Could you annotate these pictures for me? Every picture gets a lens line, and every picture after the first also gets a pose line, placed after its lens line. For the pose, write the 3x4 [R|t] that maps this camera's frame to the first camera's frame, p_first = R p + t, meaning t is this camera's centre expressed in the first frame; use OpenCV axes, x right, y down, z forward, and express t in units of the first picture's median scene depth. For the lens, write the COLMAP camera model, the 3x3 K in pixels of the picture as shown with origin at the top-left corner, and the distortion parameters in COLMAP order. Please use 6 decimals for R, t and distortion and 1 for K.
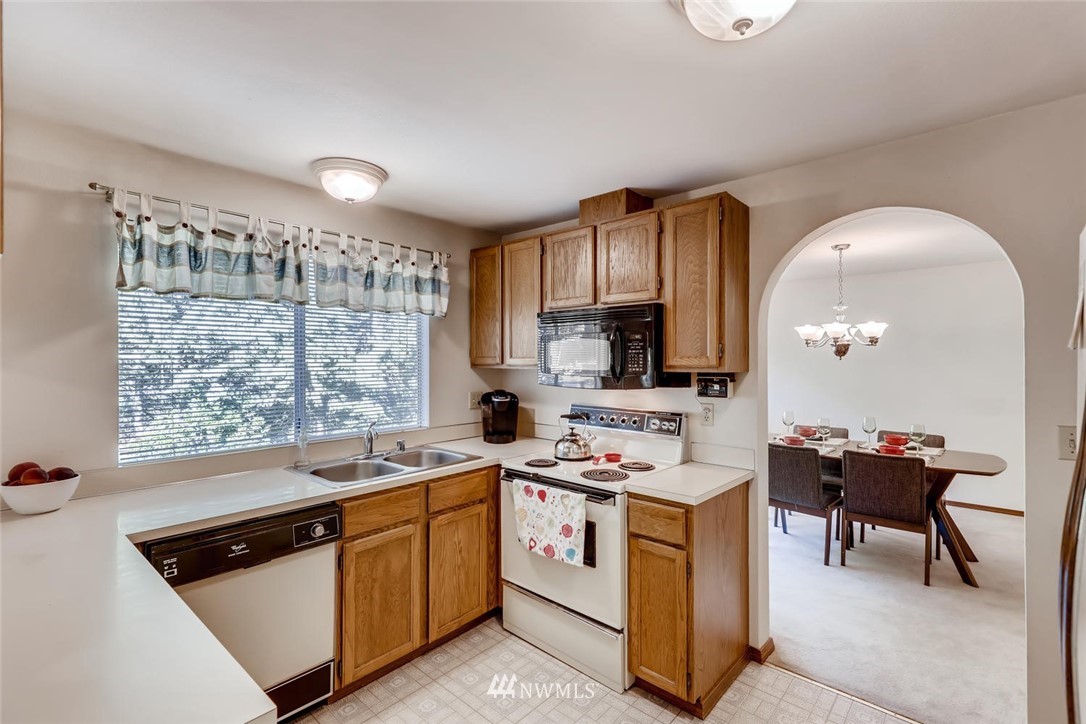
lens RADIAL K [[496.3, 0, 544.3], [0, 496.3, 365.2], [0, 0, 1]] dist [0.012411, 0.000371]
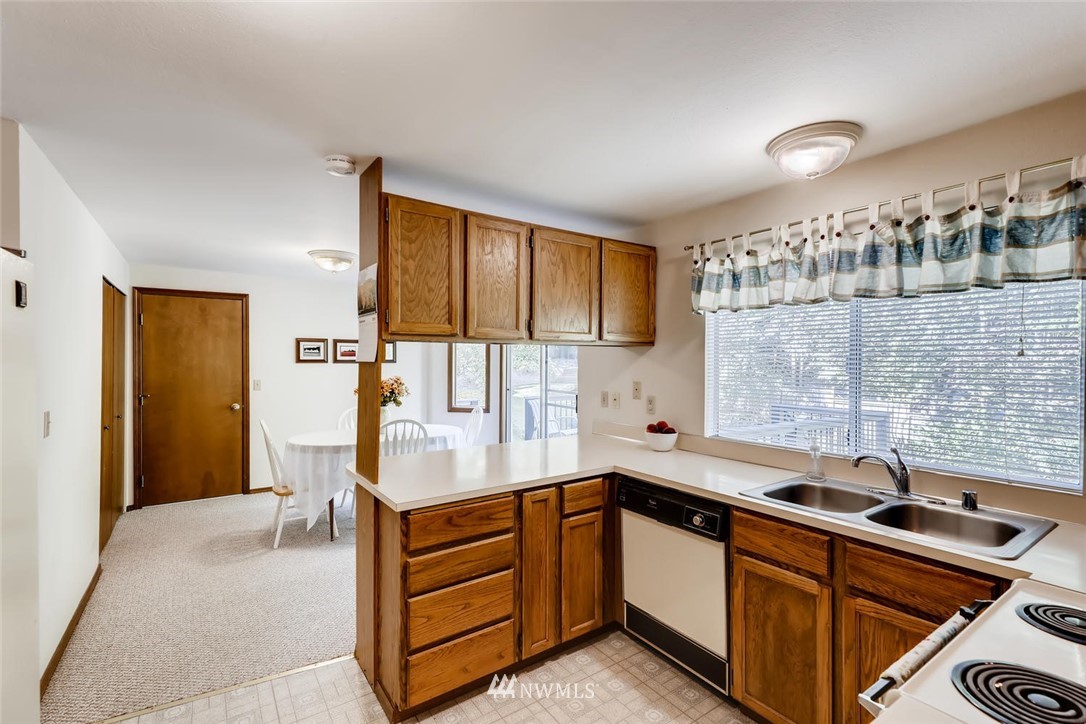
lens RADIAL K [[496.3, 0, 545.8], [0, 496.3, 356.1], [0, 0, 1]] dist [0.012411, 0.000371]
pose [[-0.248161, 0.003316, -0.968713, 0.572481], [-0.004971, 0.999977, 0.004696, -0.025191], [0.968706, 0.005981, -0.248139, 0.793242]]
